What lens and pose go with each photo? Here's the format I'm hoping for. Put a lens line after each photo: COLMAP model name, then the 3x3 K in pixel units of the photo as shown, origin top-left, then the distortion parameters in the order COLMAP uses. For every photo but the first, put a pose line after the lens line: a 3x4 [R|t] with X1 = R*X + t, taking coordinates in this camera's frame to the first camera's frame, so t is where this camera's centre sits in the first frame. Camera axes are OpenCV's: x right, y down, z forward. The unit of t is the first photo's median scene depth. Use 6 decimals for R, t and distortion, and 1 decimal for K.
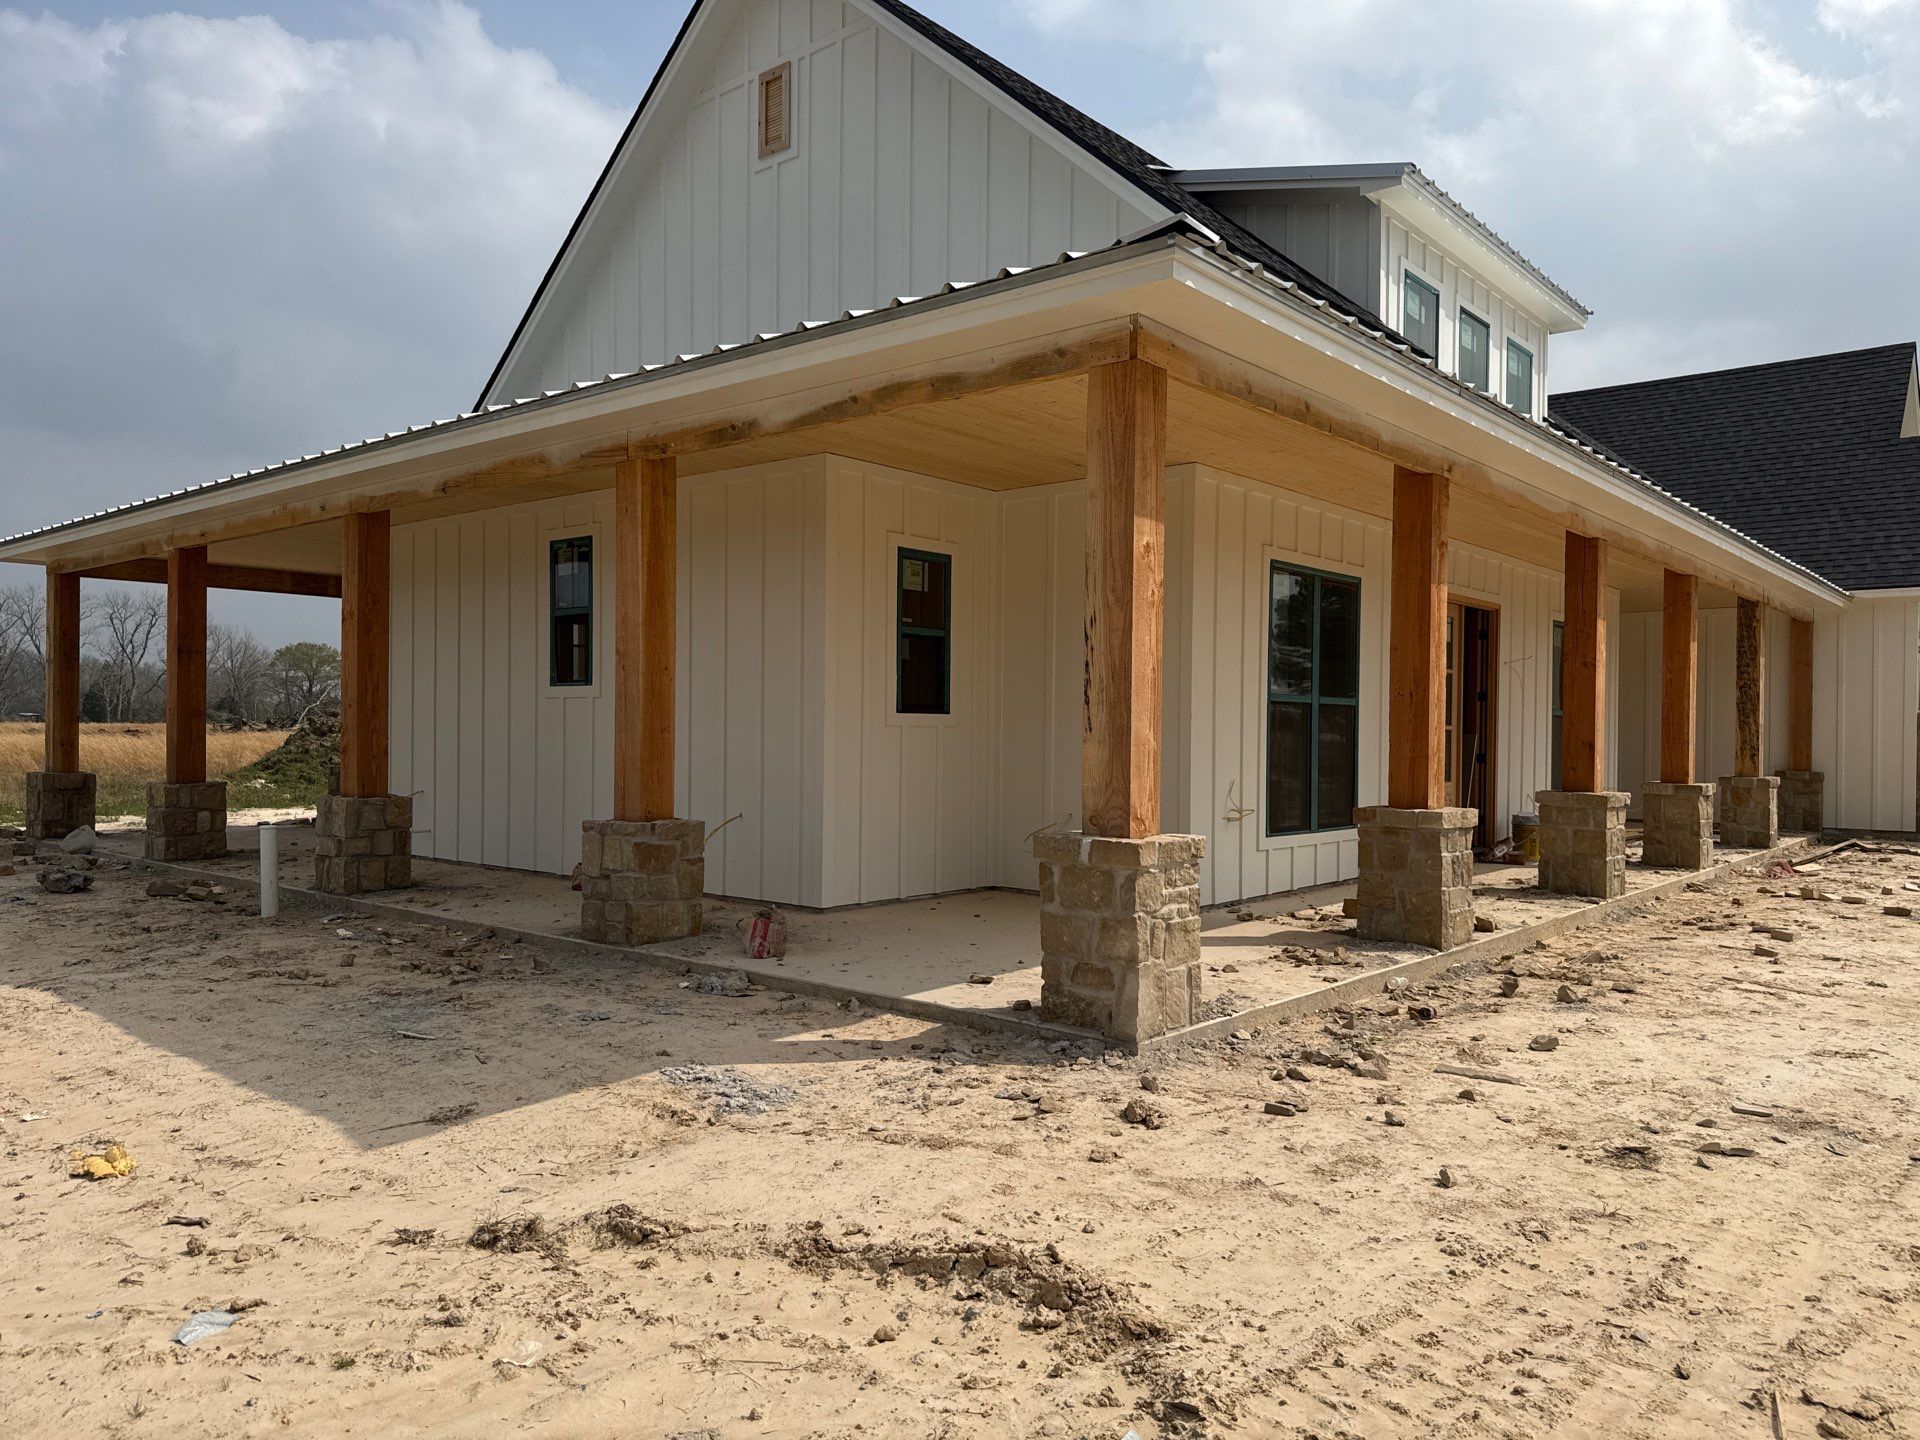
lens RADIAL K [[1371.8, 0, 960.0], [0, 1371.8, 720.0], [0, 0, 1]] dist [0.061229, -0.079919]
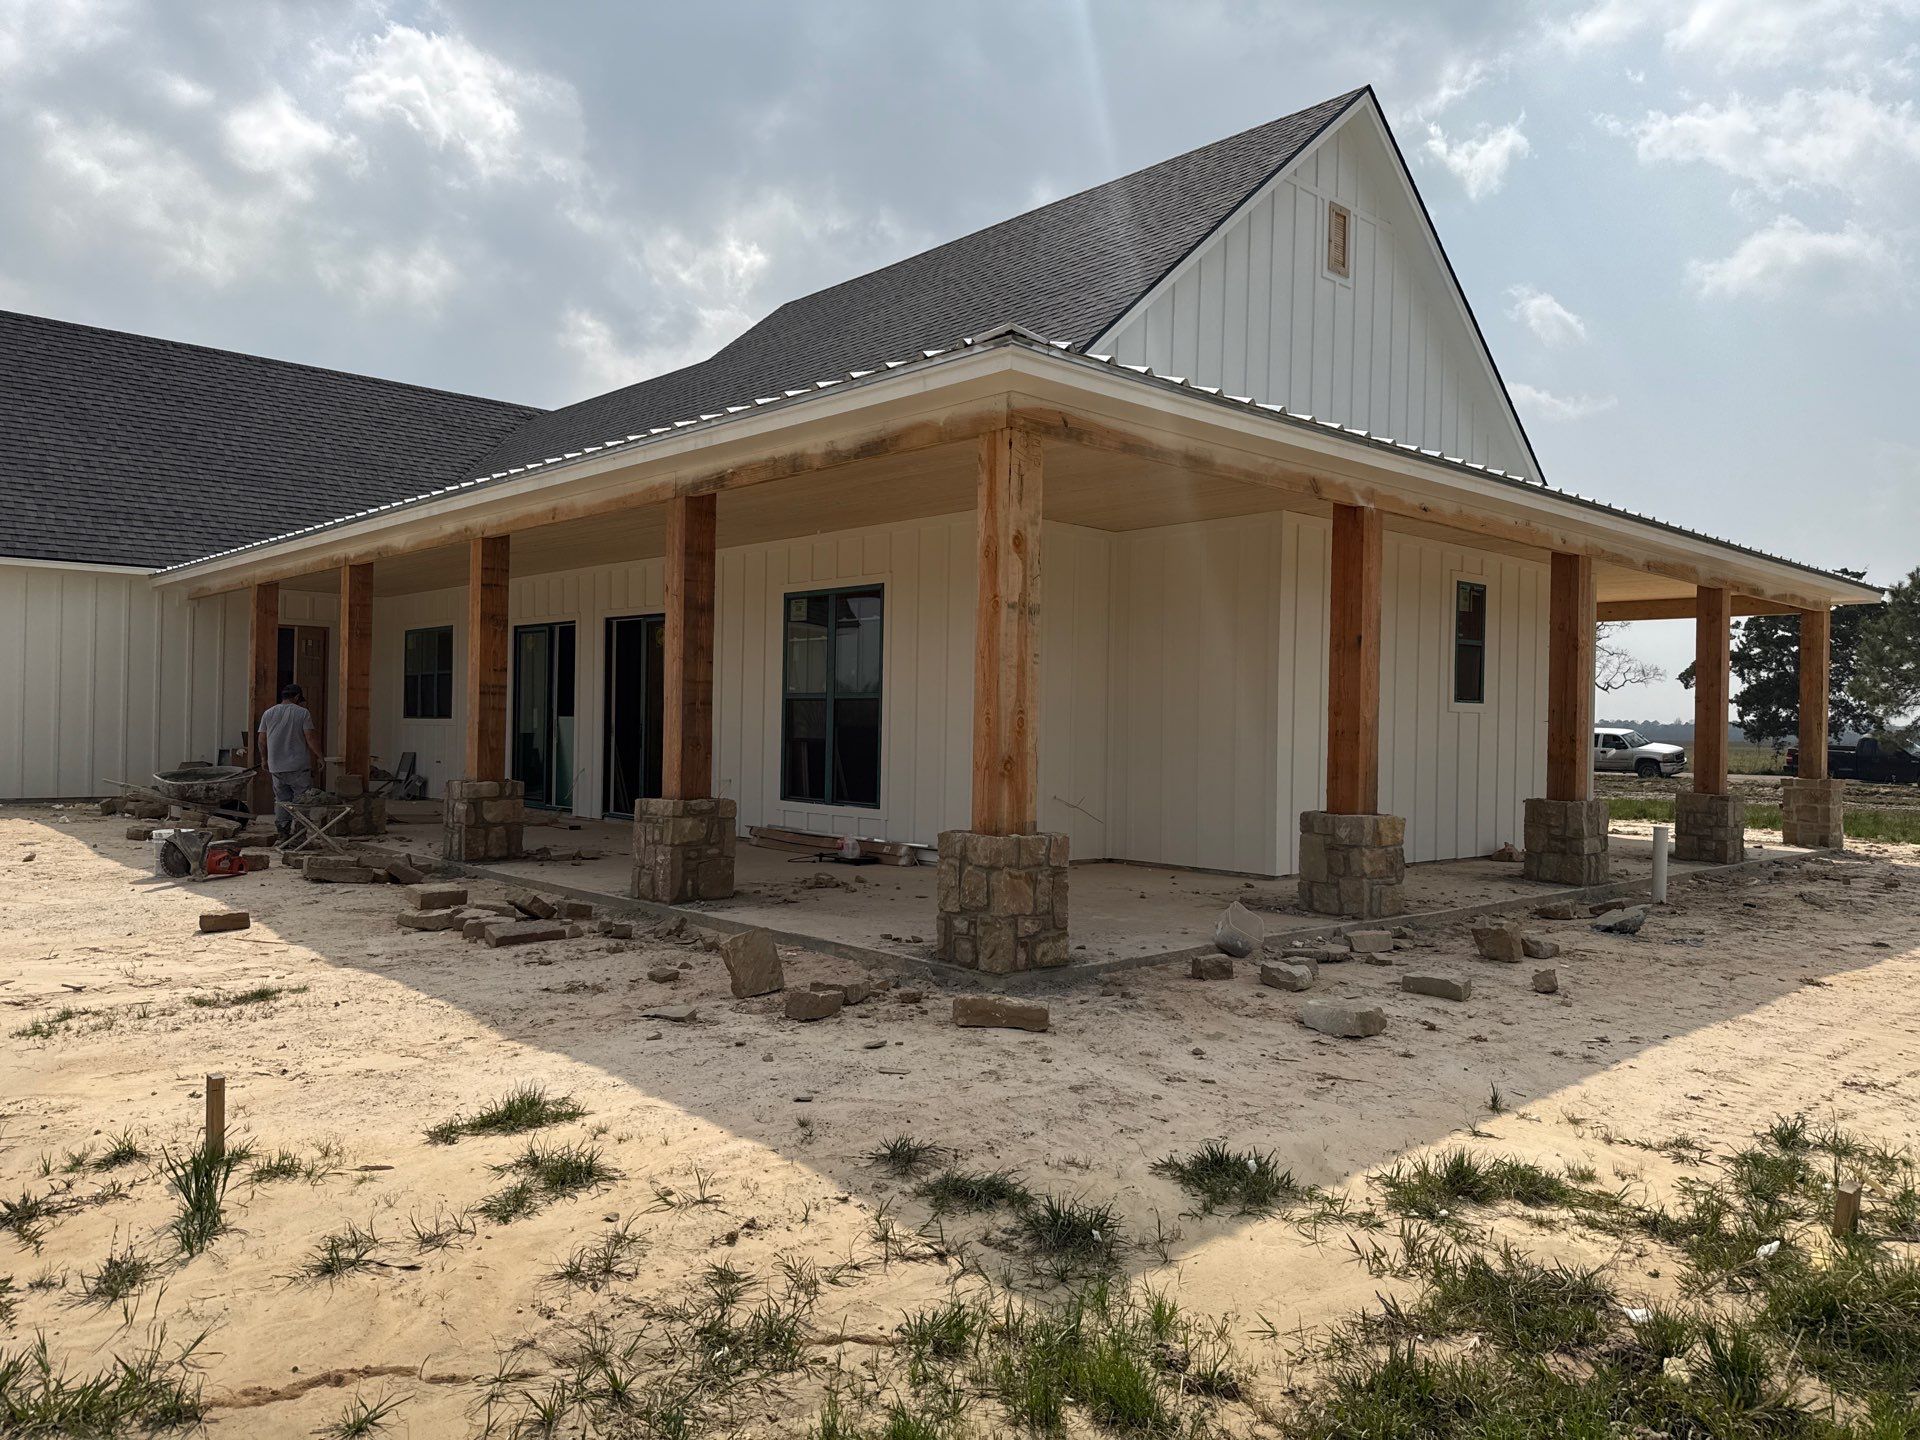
lens RADIAL K [[1371.8, 0, 960.0], [0, 1371.8, 720.0], [0, 0, 1]] dist [0.061229, -0.079919]
pose [[0.143904, 0.007502, 0.989563, -1.428317], [-0.035320, 0.999373, -0.002440, 0.010216], [-0.988961, -0.034600, 0.144079, 1.148690]]
